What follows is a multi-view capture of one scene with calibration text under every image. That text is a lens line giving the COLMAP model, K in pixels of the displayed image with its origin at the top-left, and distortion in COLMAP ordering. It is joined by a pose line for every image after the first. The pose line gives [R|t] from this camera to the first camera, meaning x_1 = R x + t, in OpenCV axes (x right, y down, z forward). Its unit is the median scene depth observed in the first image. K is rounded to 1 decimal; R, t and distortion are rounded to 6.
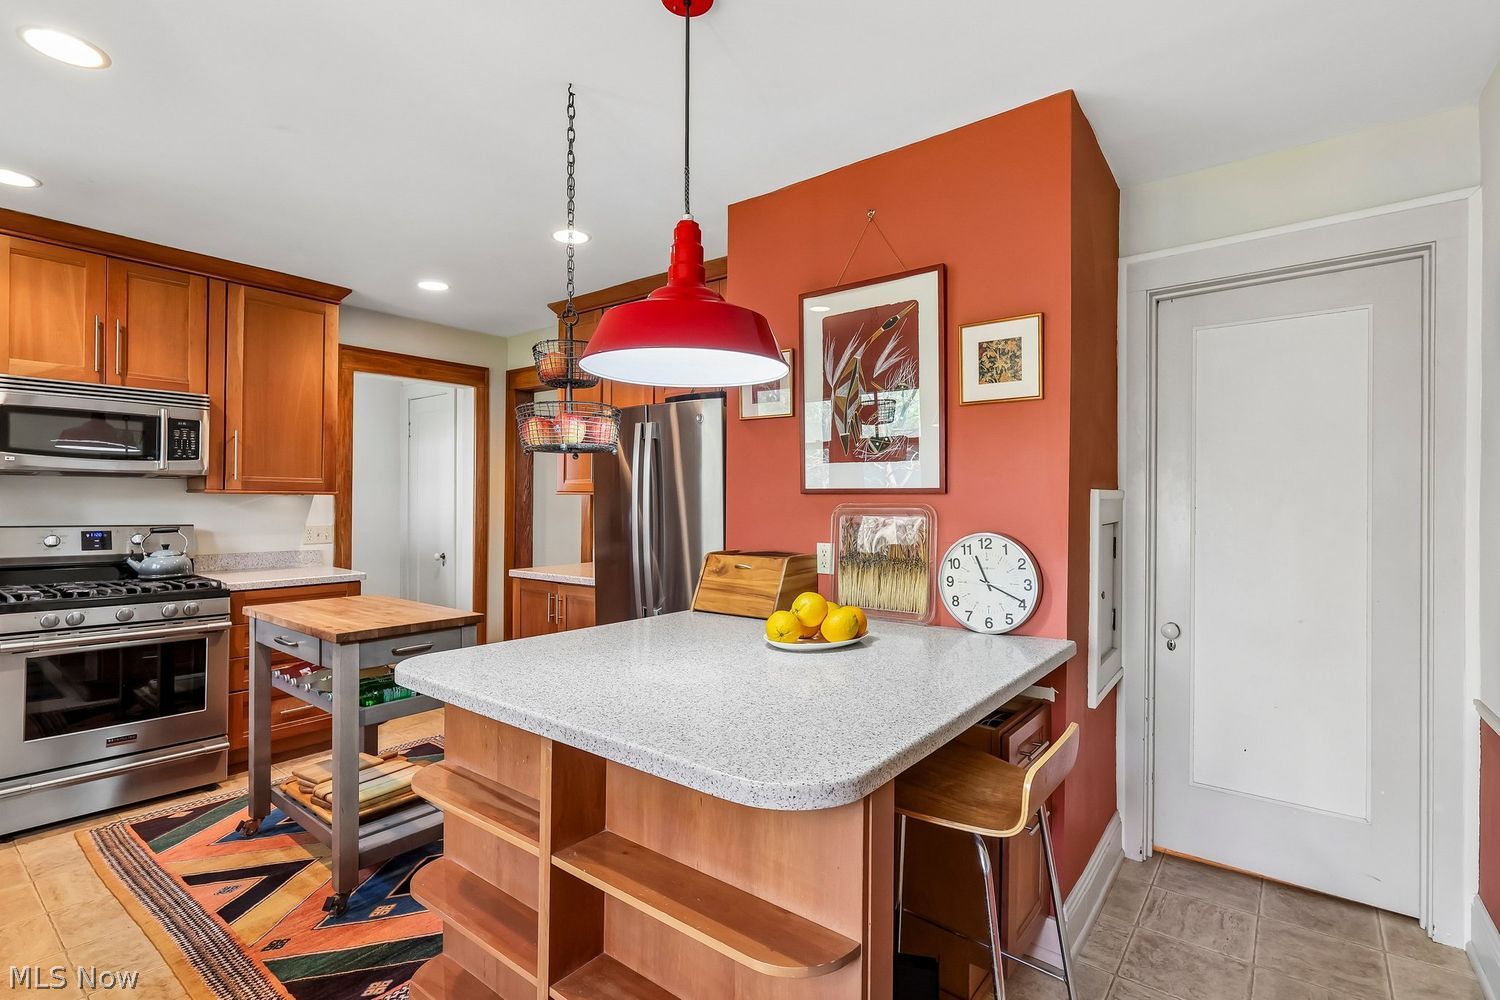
lens RADIAL K [[701.3, 0, 745.0], [0, 701.3, 499.0], [0, 0, 1]] dist [-0.002672, 0.000456]
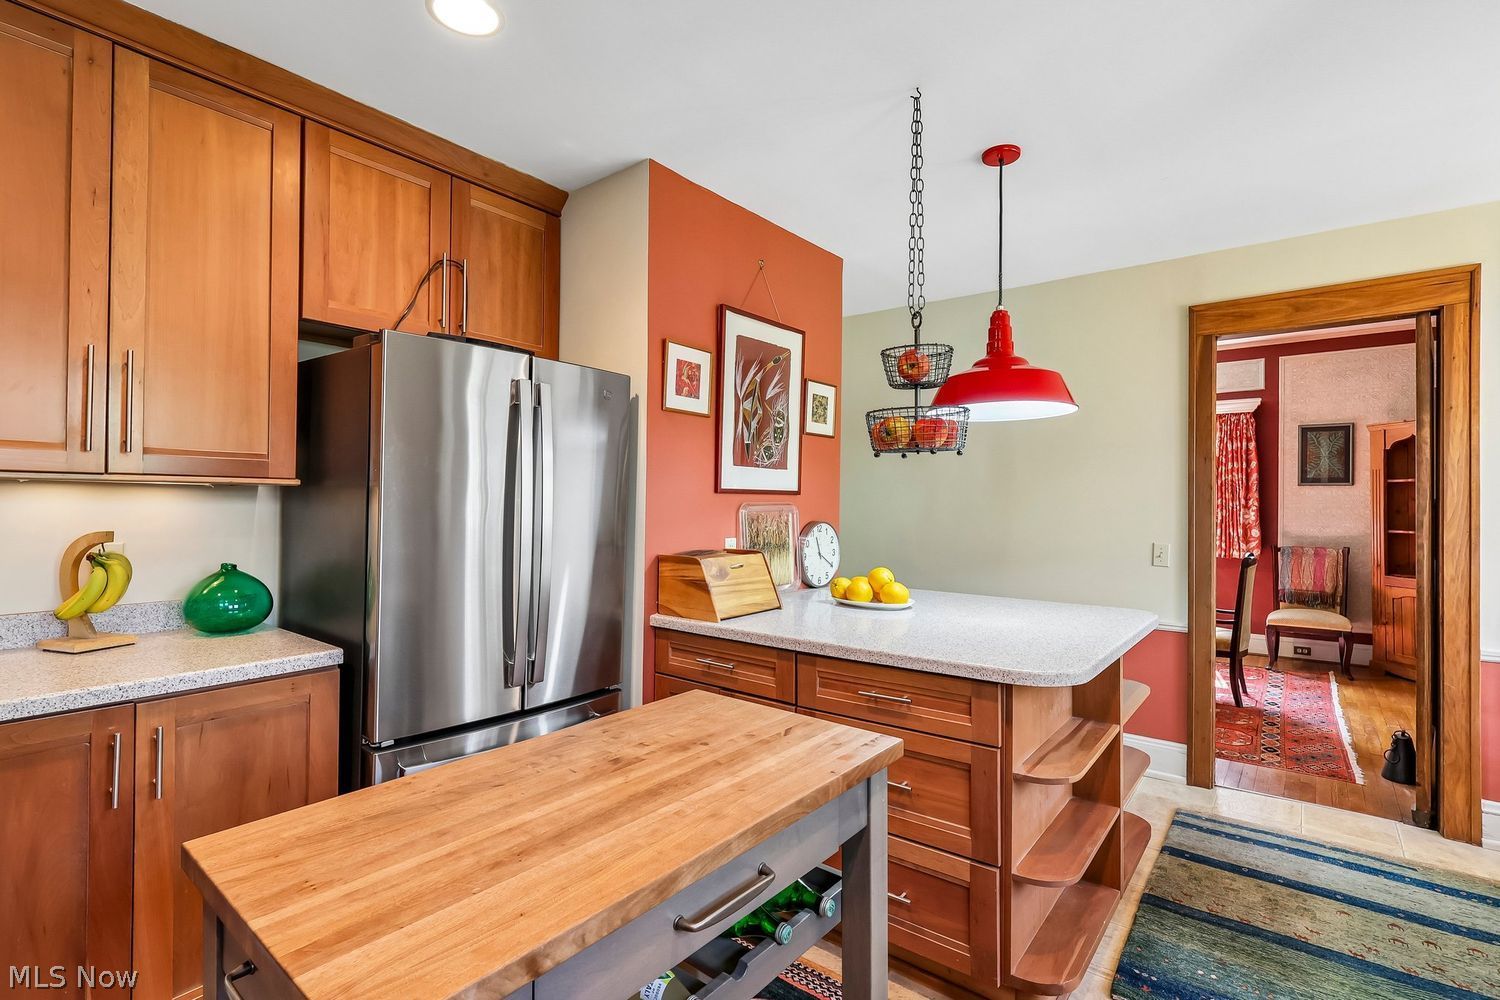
lens RADIAL K [[701.3, 0, 745.0], [0, 701.3, 499.0], [0, 0, 1]] dist [-0.002672, 0.000456]
pose [[0.011759, 0.000144, 0.999931, -0.982244], [-0.011589, 0.999933, -0.000008, 0.001301], [-0.999864, -0.011588, 0.011760, 0.957925]]
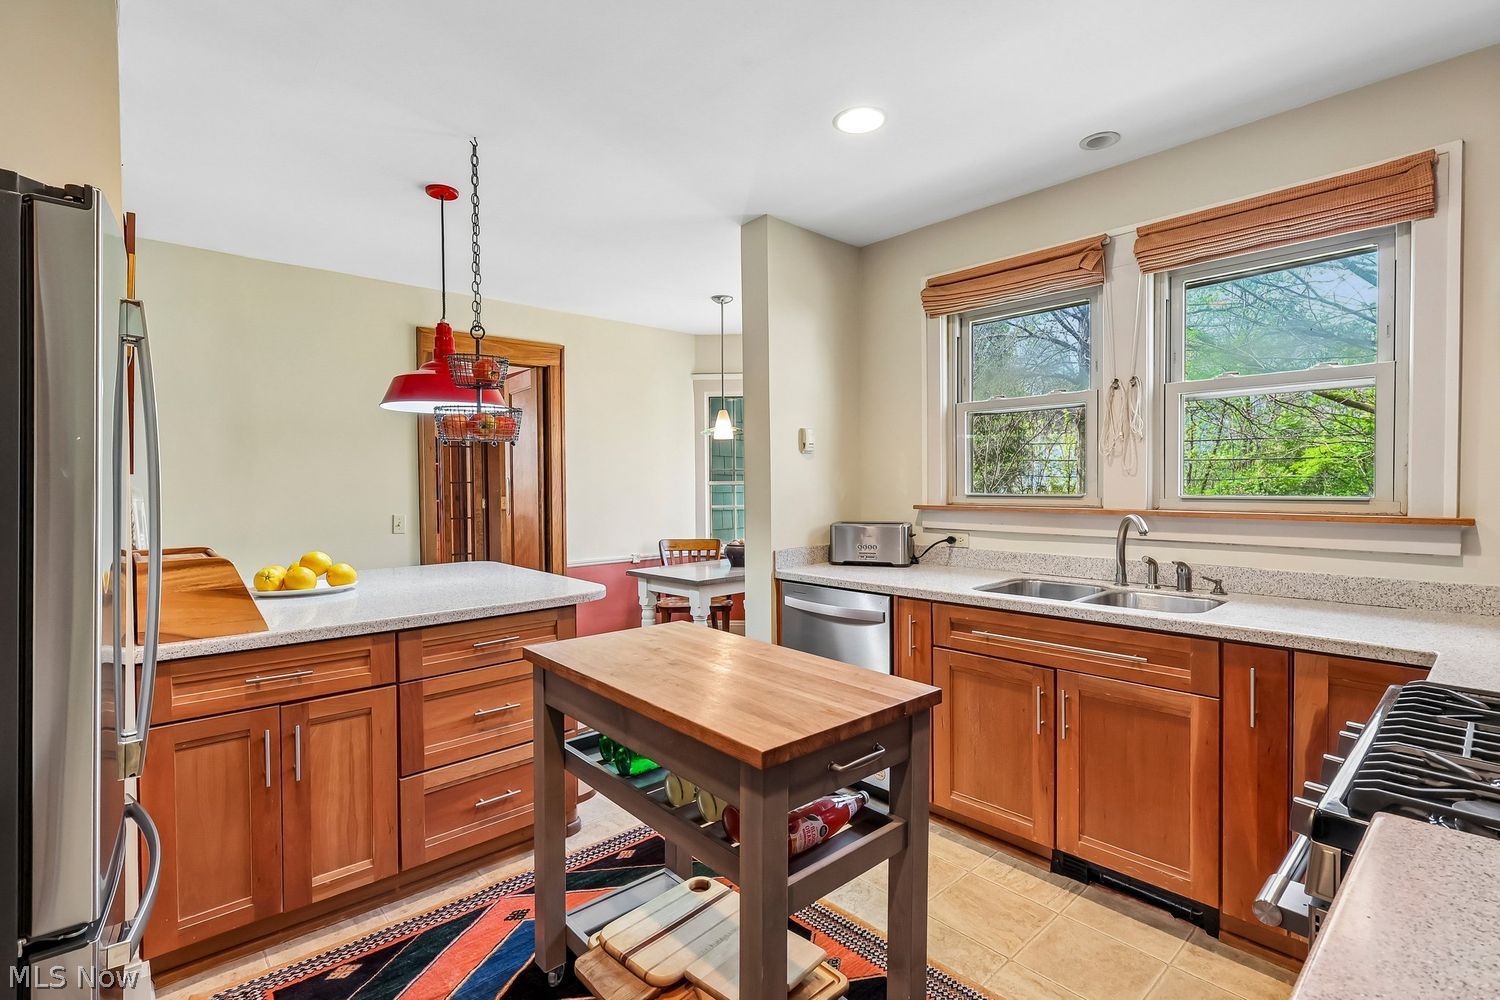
lens RADIAL K [[701.3, 0, 745.0], [0, 701.3, 499.0], [0, 0, 1]] dist [-0.002672, 0.000456]
pose [[-0.985285, -0.004722, 0.170855, -0.713918], [-0.000802, 0.999735, 0.023003, 0.001619], [-0.170918, 0.022528, -0.985028, 1.657230]]
